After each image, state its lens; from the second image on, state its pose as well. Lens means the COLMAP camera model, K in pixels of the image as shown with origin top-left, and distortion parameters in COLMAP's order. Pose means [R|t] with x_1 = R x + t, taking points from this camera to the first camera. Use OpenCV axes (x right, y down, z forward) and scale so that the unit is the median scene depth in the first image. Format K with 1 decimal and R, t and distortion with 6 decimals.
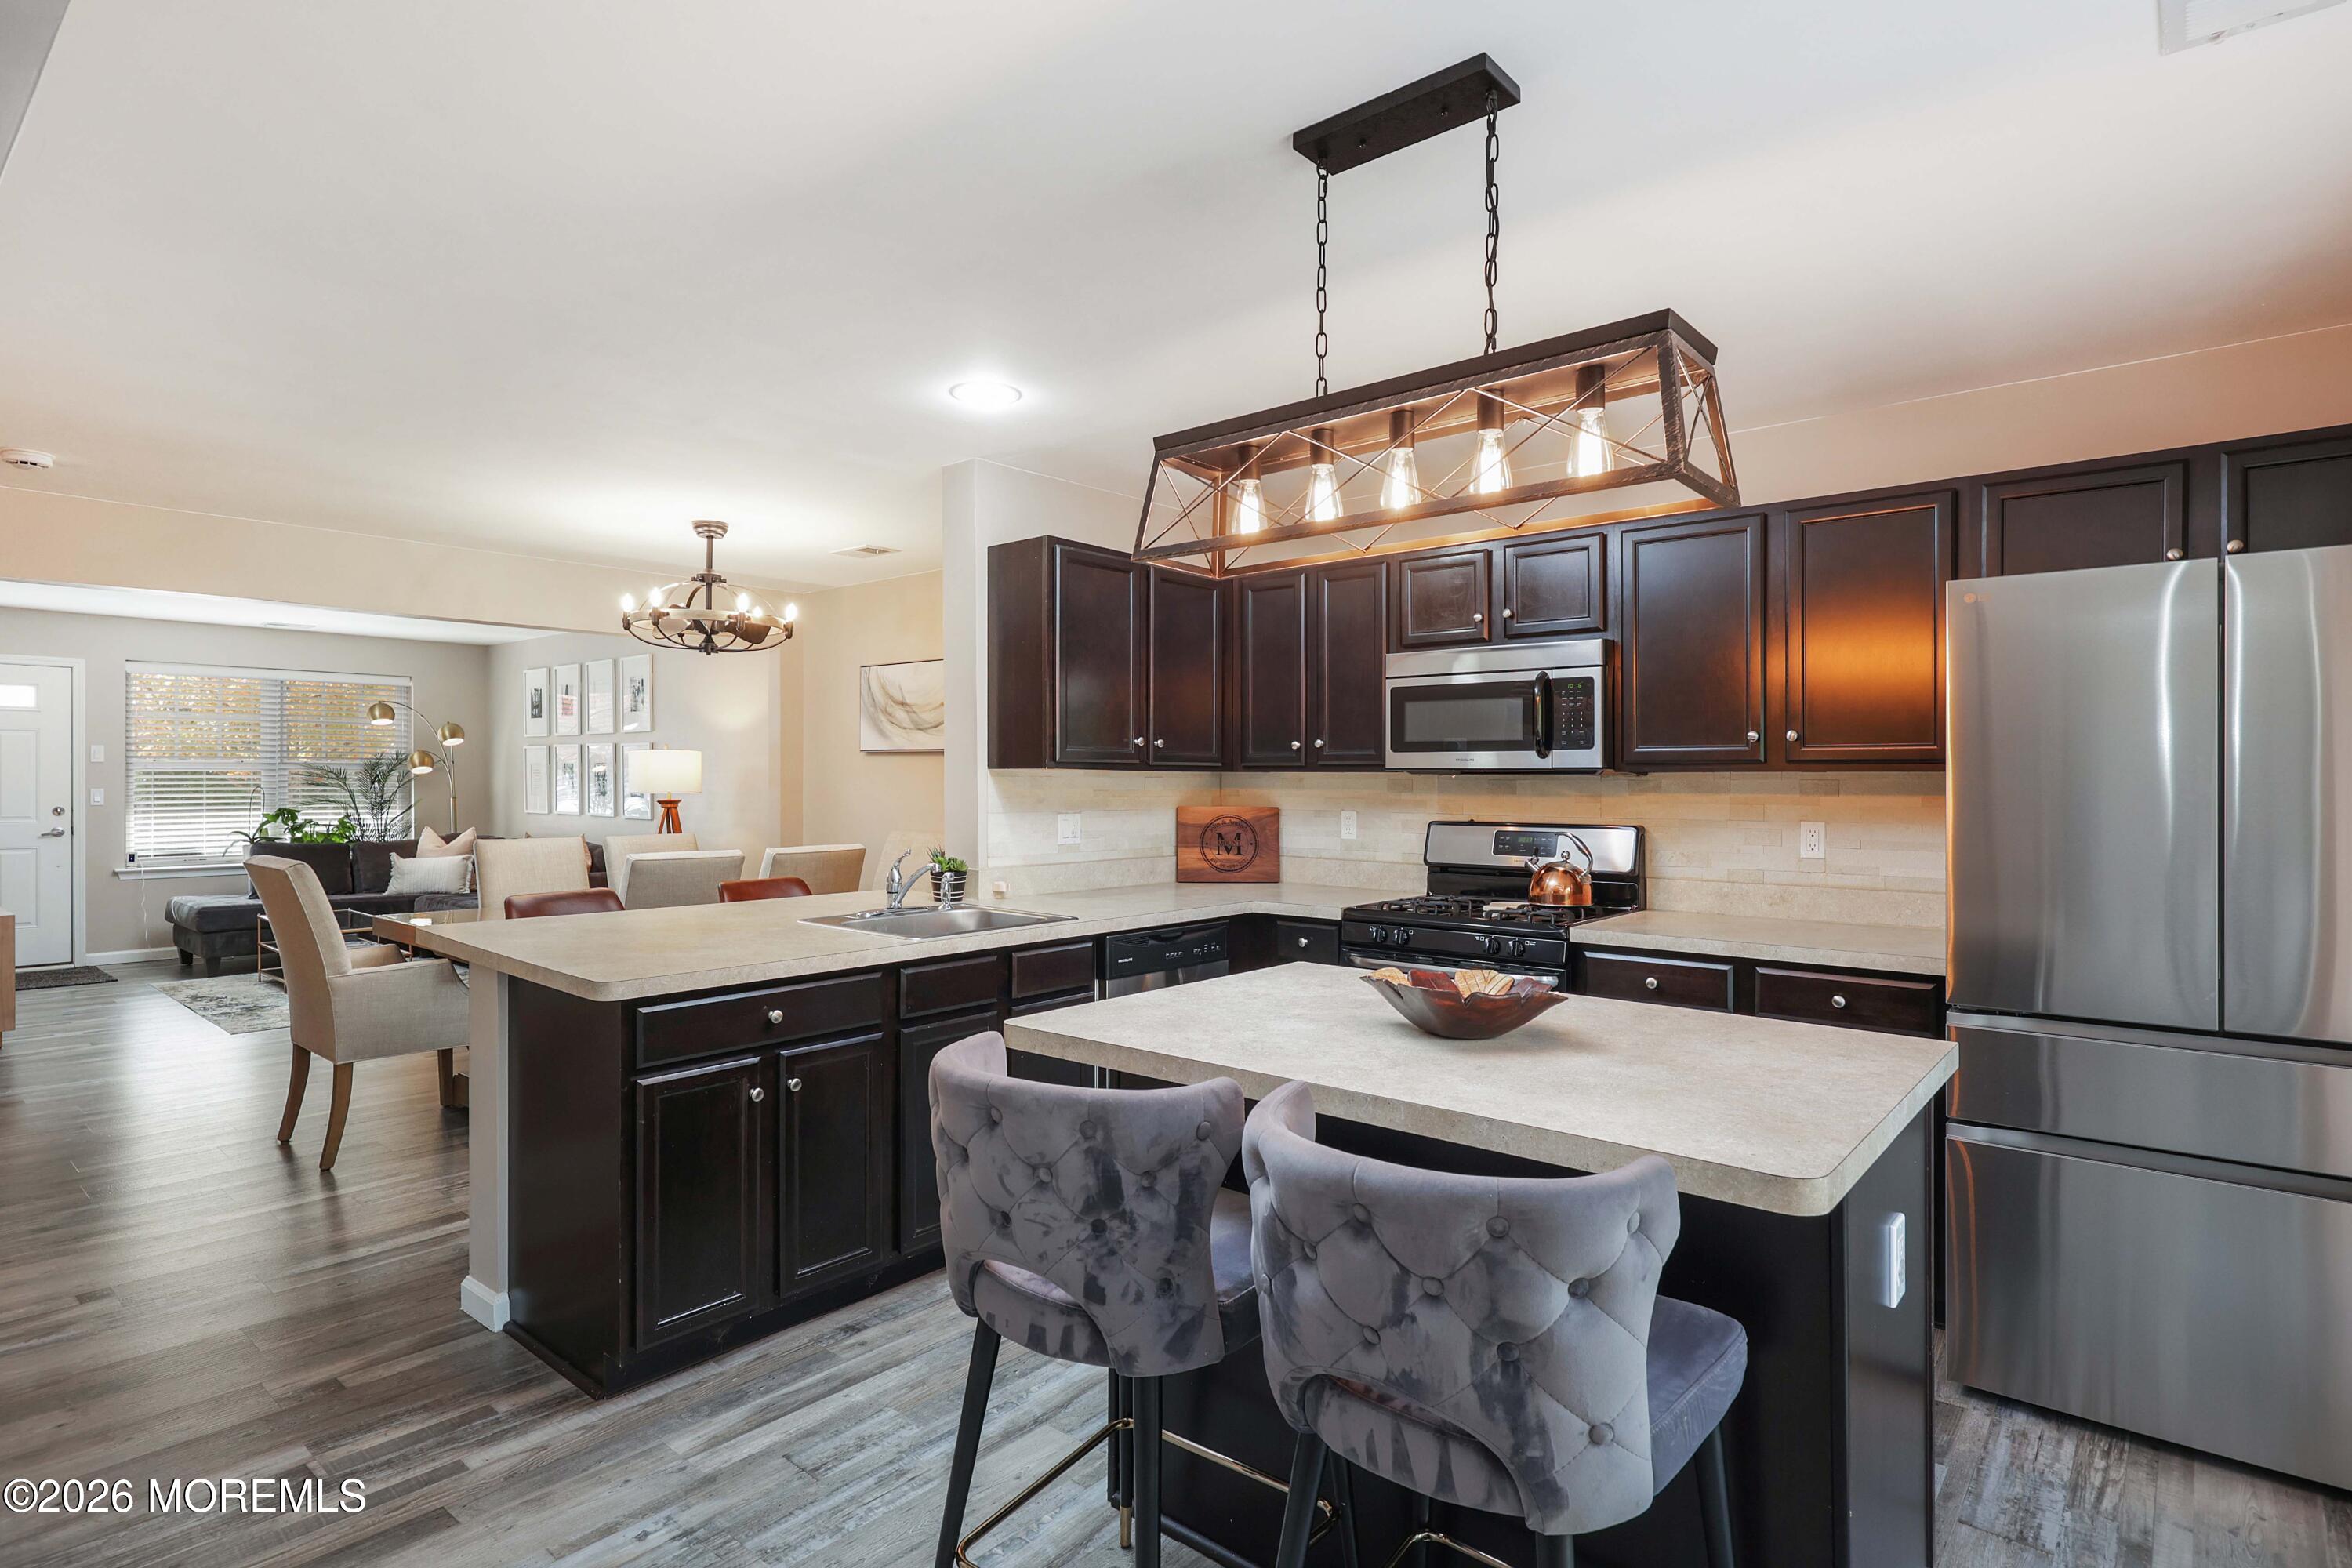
lens RADIAL K [[1237.0, 0, 1168.2], [0, 1237.0, 770.5], [0, 0, 1]] dist [-0.003233, -0.001751]
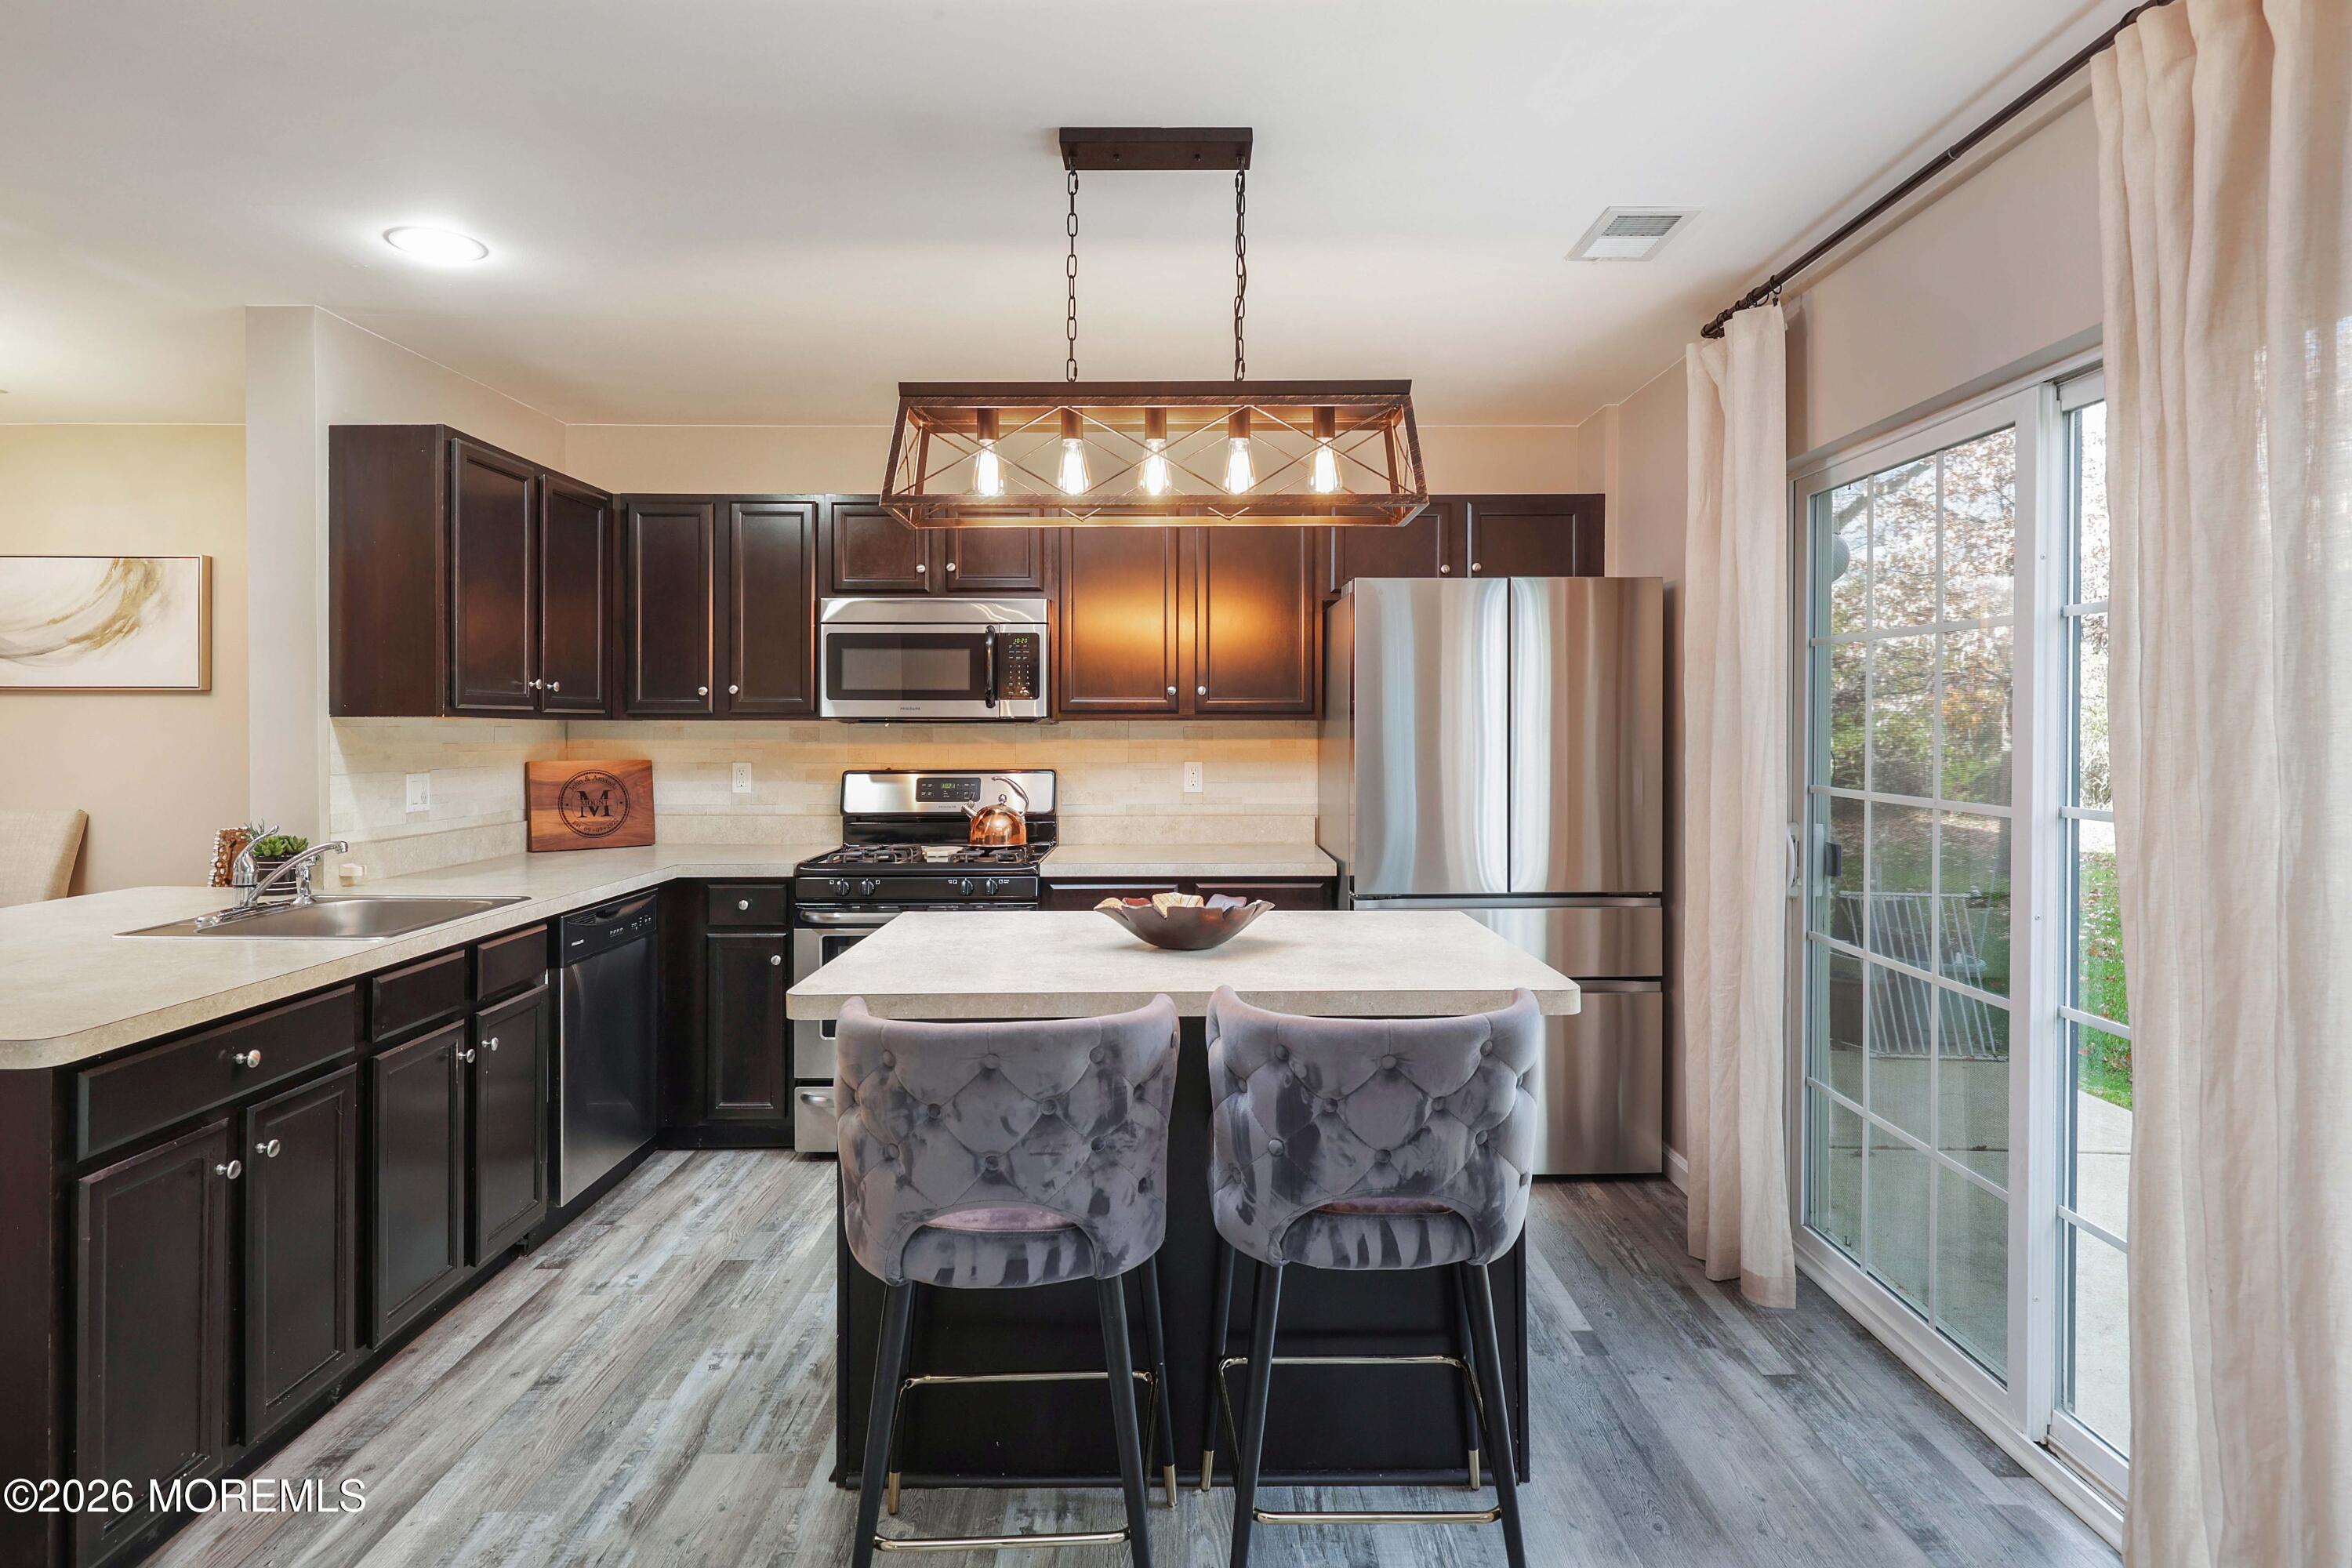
lens RADIAL K [[1352.9, 0, 1181.4], [0, 1352.9, 725.7], [0, 0, 1]] dist [0.003041, -0.000050]
pose [[0.739339, -0.003914, 0.673322, -0.354426], [-0.001136, 0.999974, 0.007060, -0.002878], [-0.673332, -0.005985, 0.739316, 0.033150]]
